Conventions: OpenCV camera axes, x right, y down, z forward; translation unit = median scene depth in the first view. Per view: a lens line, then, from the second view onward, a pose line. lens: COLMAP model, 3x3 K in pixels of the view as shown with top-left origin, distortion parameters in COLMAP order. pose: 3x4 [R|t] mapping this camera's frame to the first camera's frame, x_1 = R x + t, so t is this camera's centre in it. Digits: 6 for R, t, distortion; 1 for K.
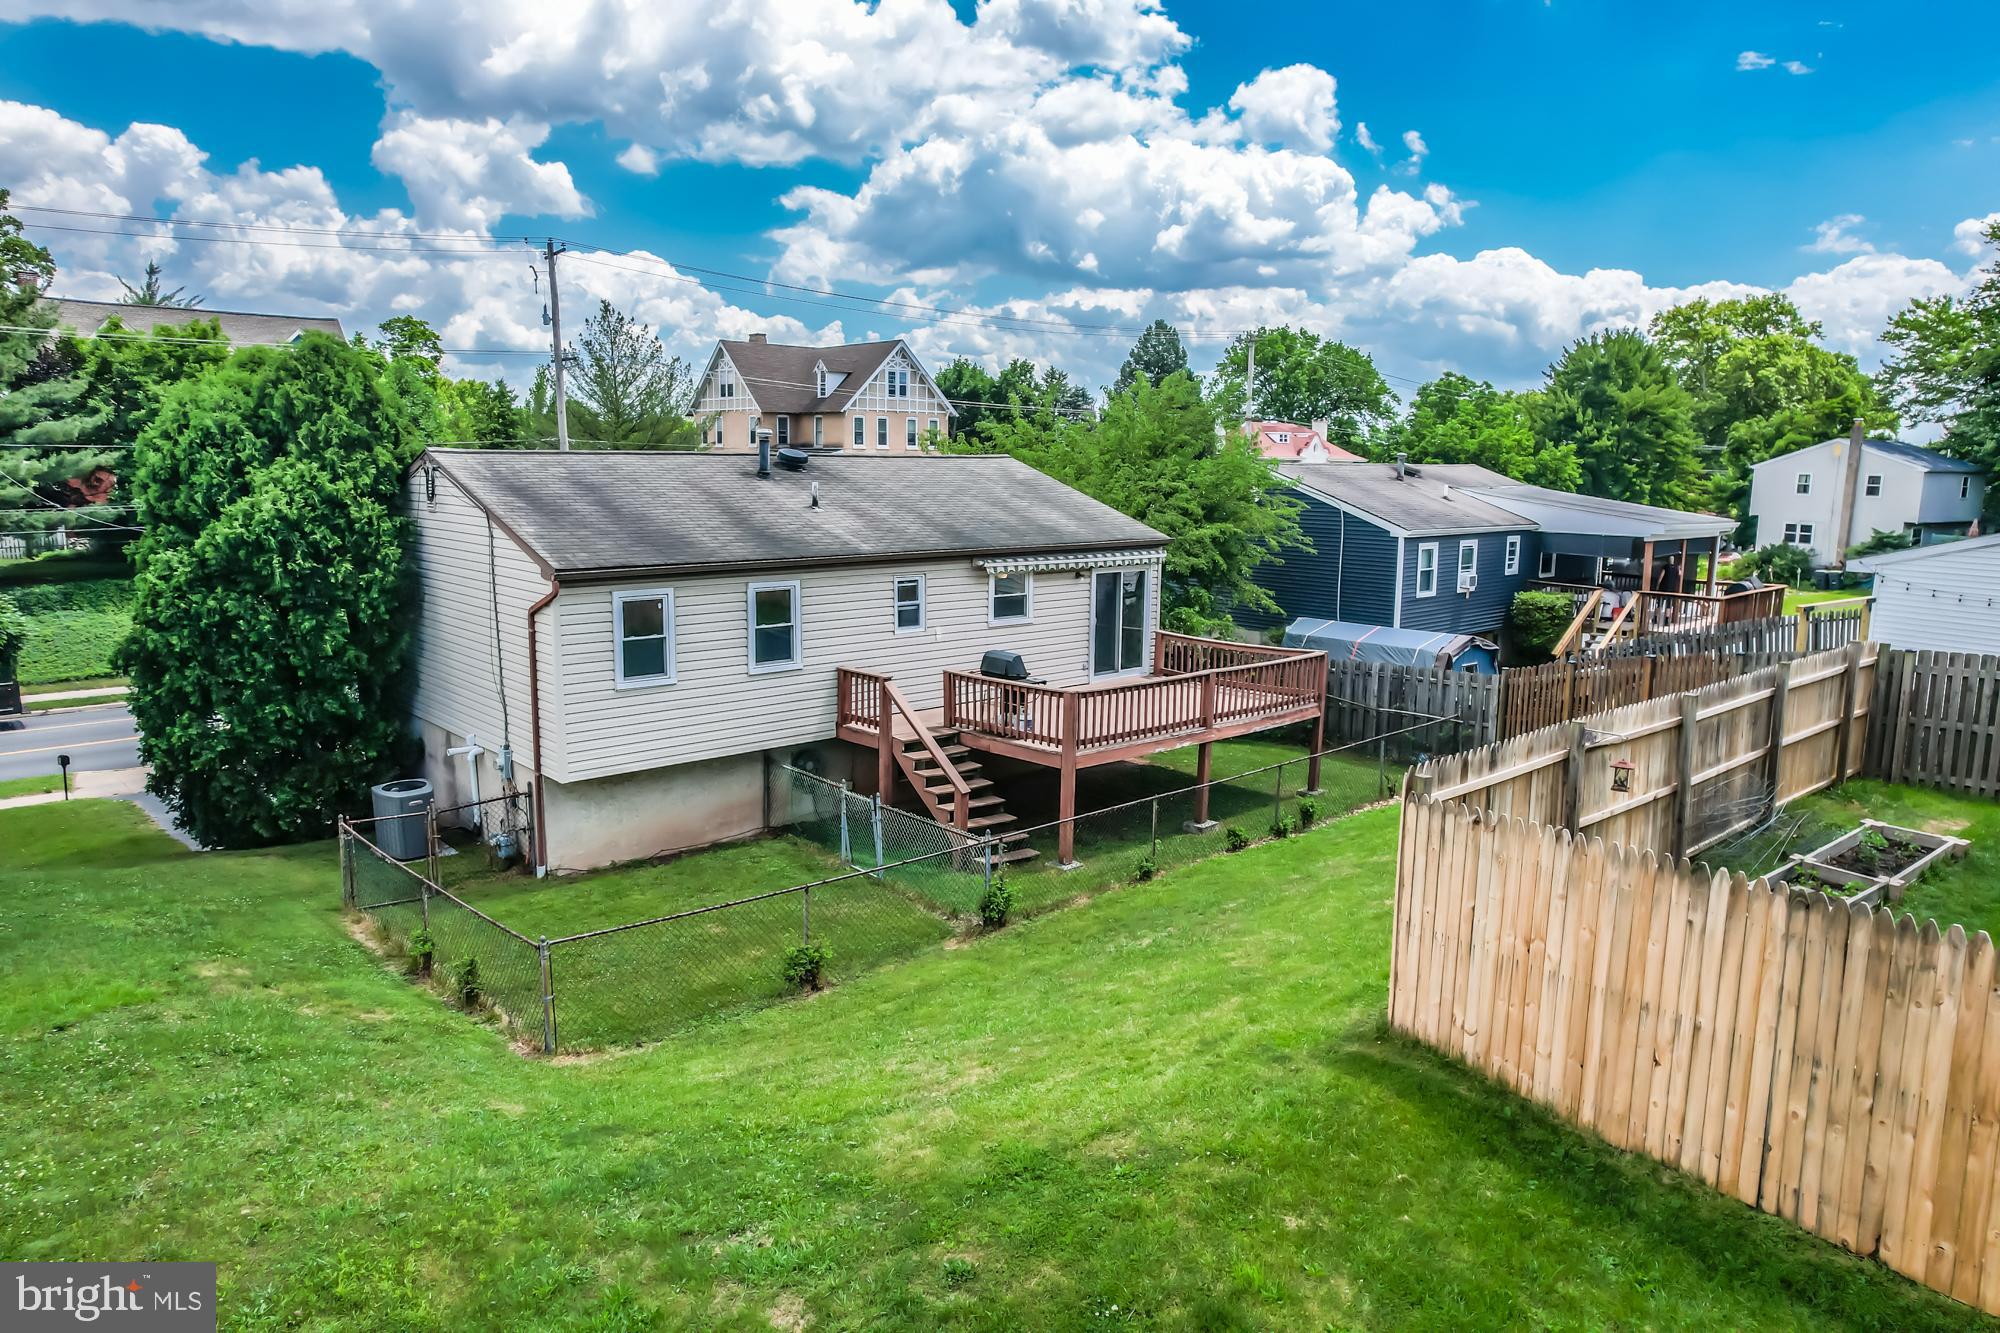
lens RADIAL K [[1278.3, 0, 999.8], [0, 1278.3, 679.3], [0, 0, 1]] dist [-0.038628, -0.000068]
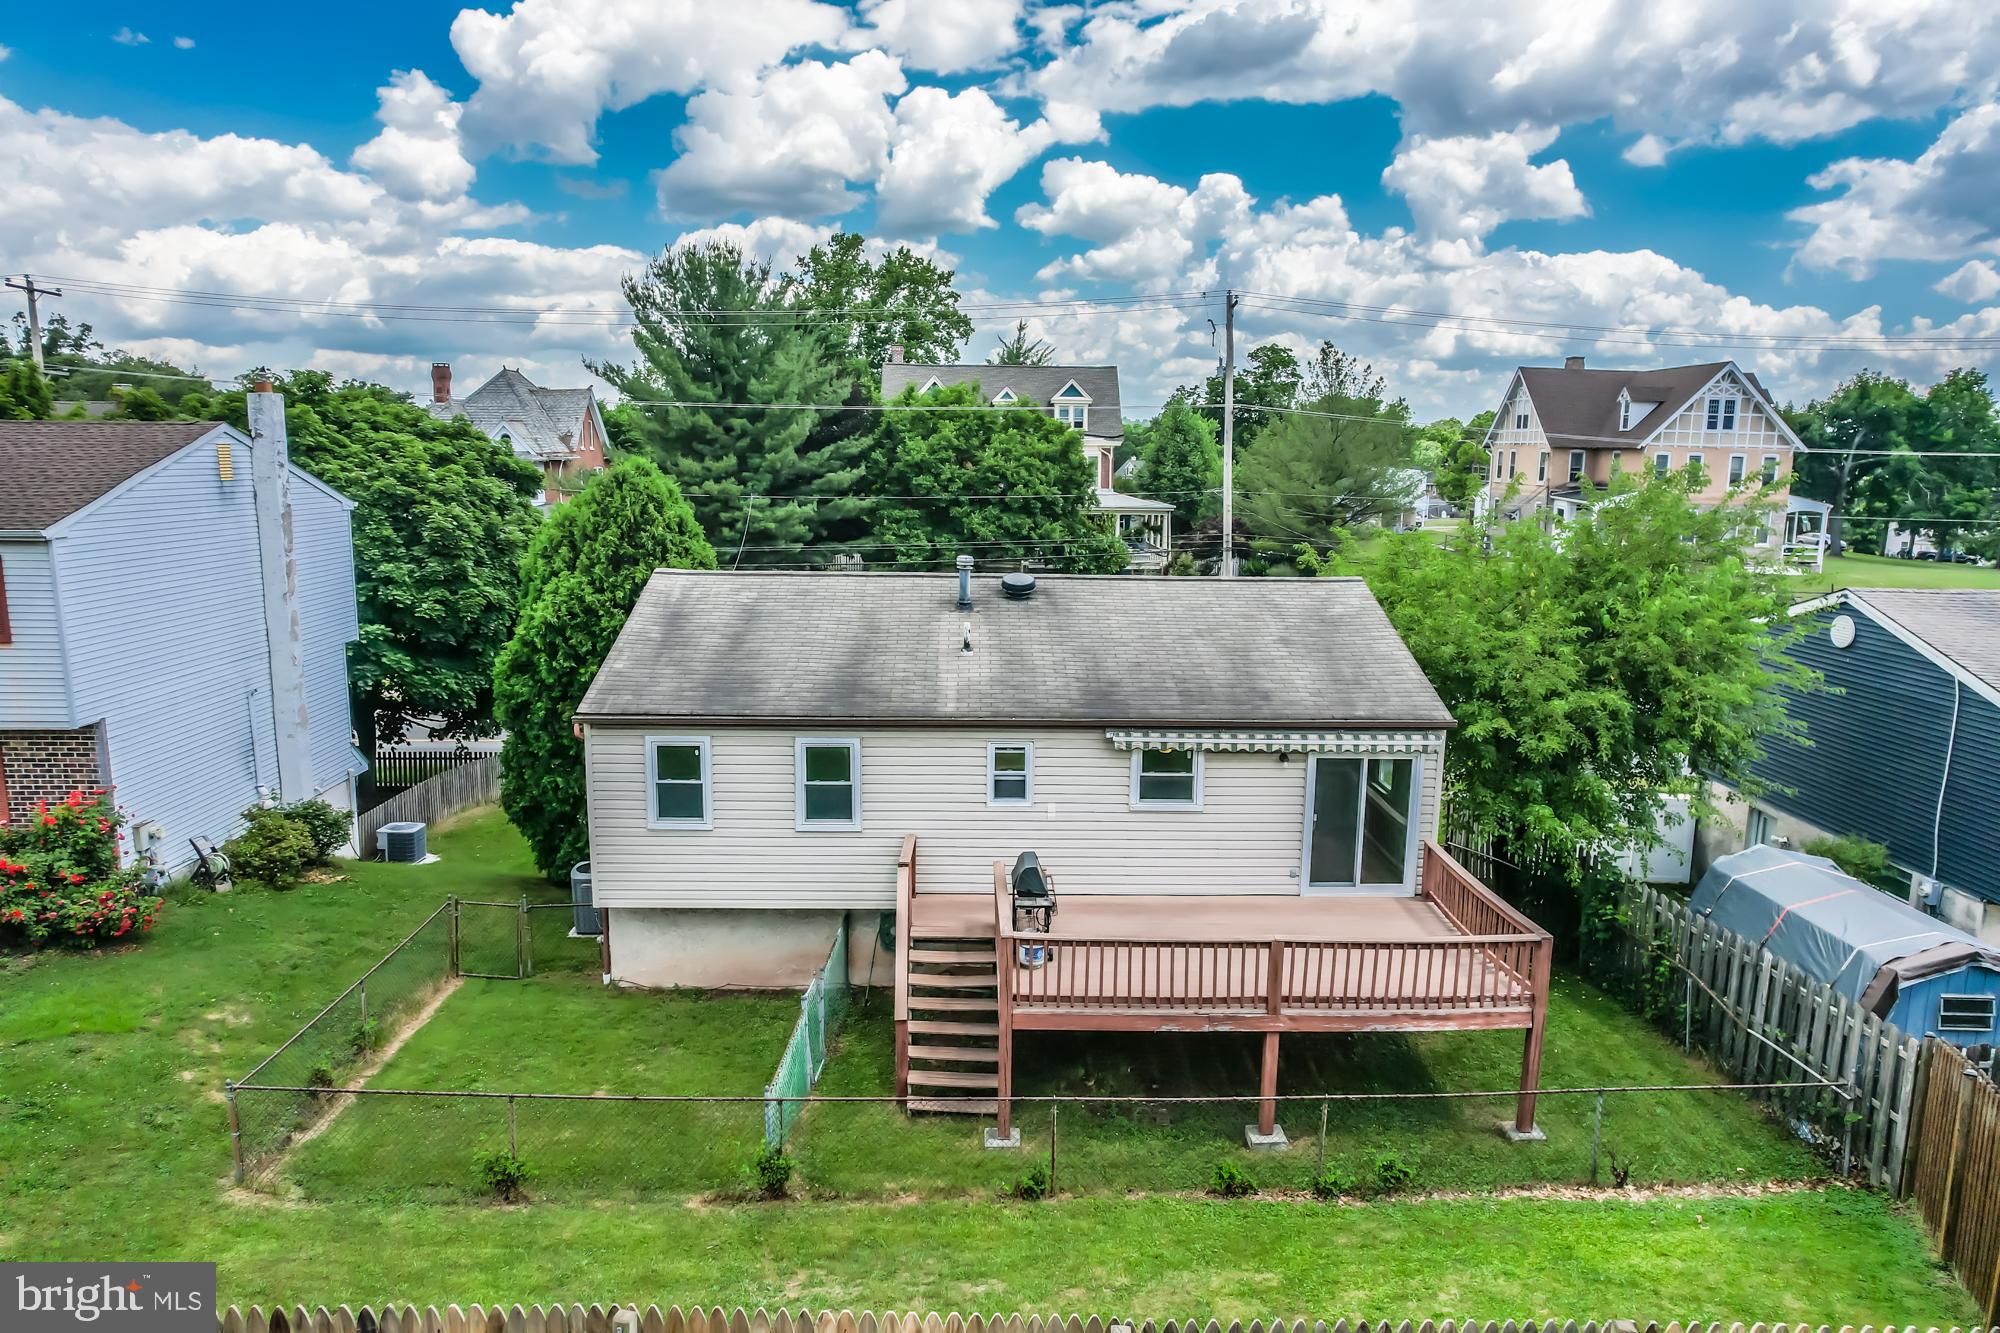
lens RADIAL K [[1272.6, 0, 1014.6], [0, 1272.6, 664.2], [0, 0, 1]] dist [-0.046206, 0.038491]
pose [[0.762103, 0.107089, -0.638539, 0.271524], [-0.116748, 0.992790, 0.027160, -0.089434], [0.636843, 0.053849, 0.769110, 0.188876]]
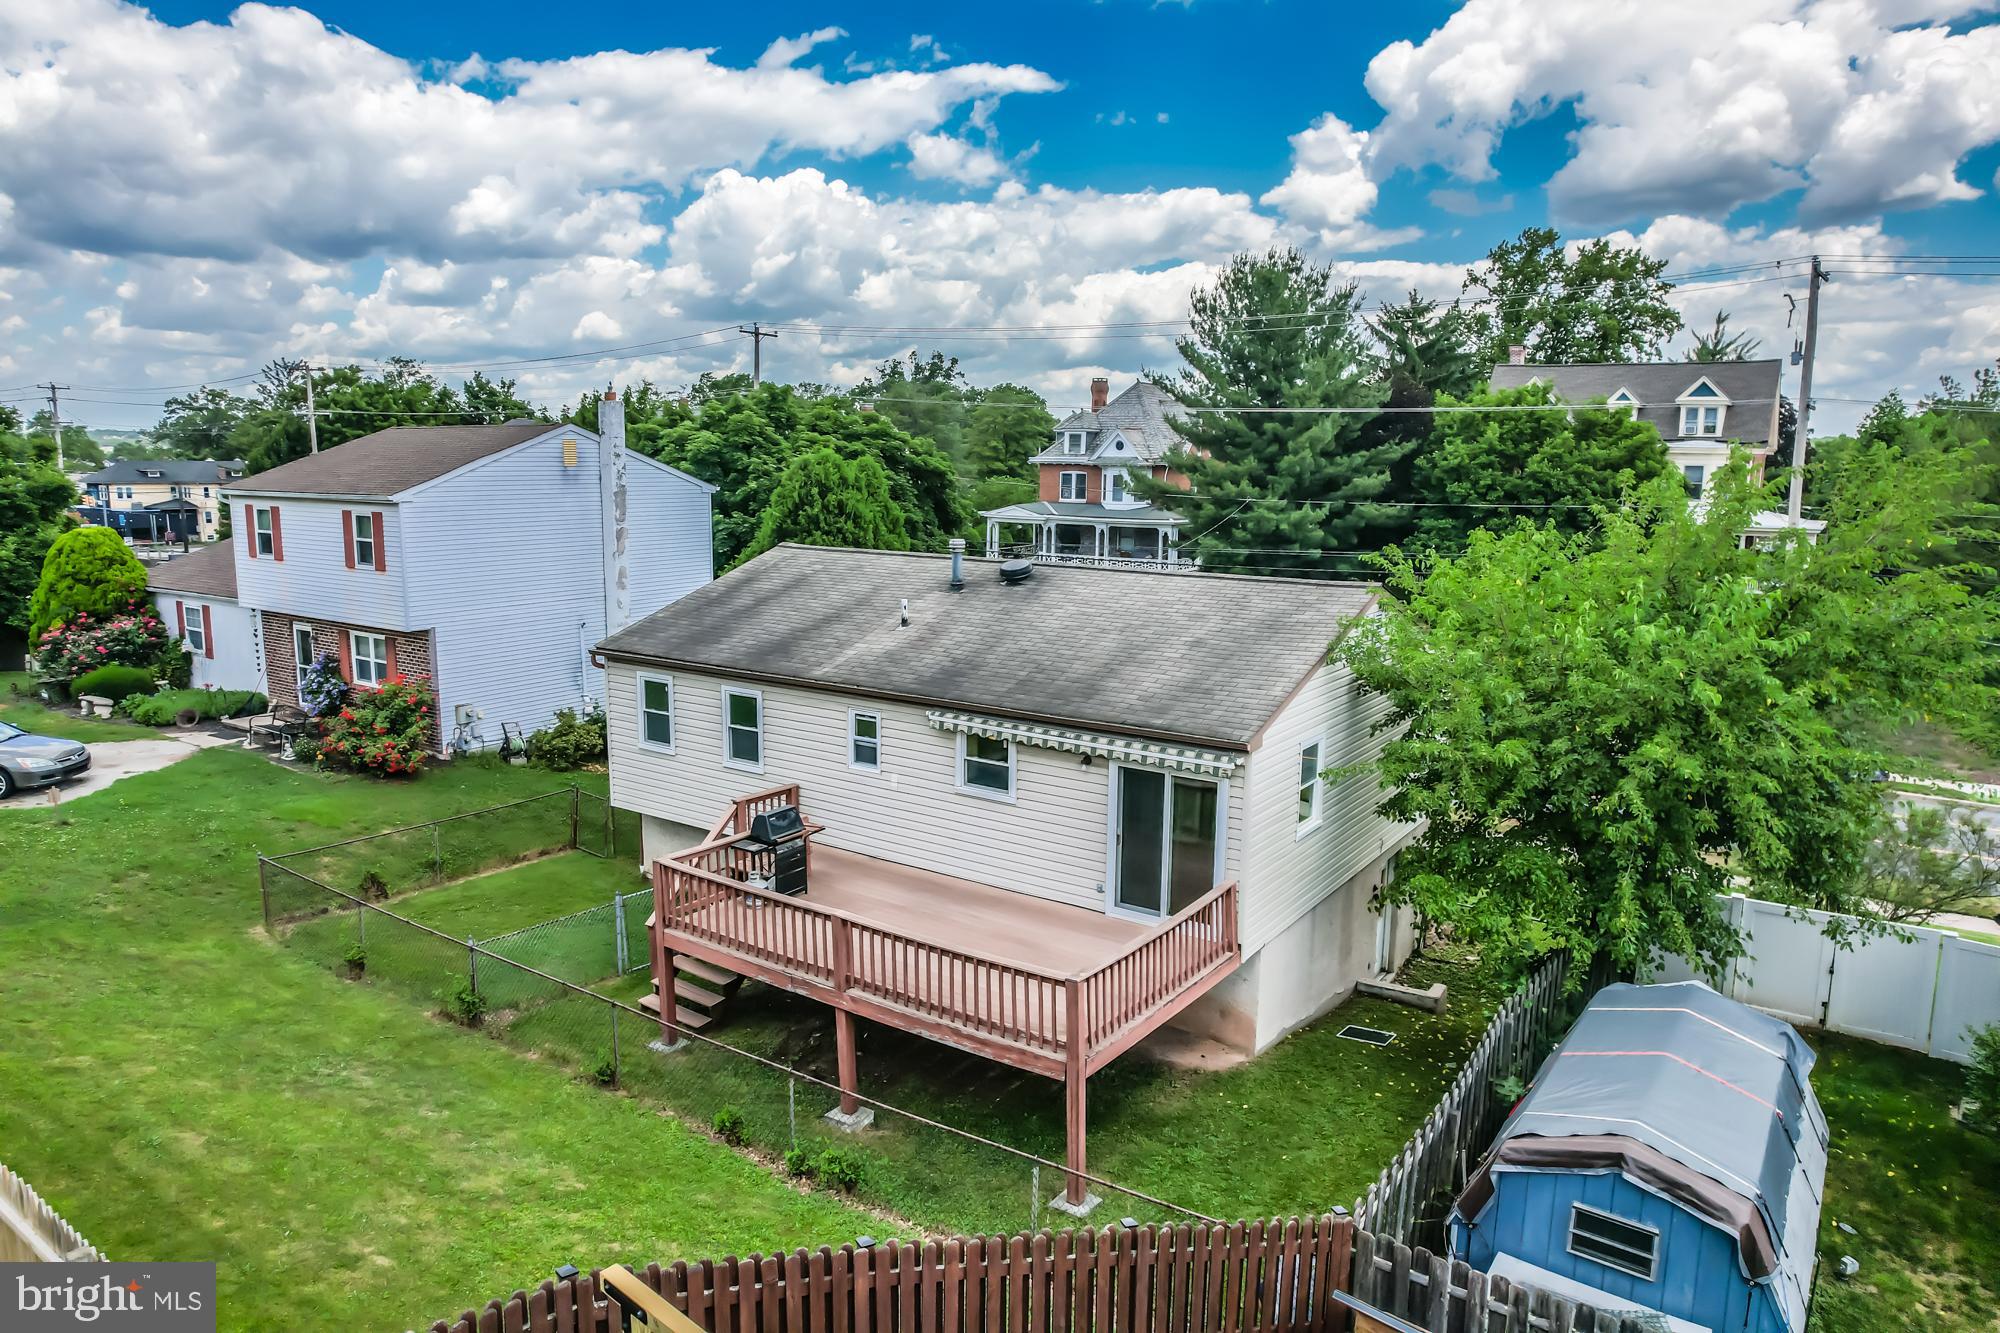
lens RADIAL K [[1272.6, 0, 1014.6], [0, 1272.6, 664.2], [0, 0, 1]] dist [-0.046206, 0.038491]
pose [[0.240666, 0.151708, -0.958678, 0.470256], [-0.176717, 0.978049, 0.110411, -0.132686], [0.954385, 0.142843, 0.262193, 0.486962]]
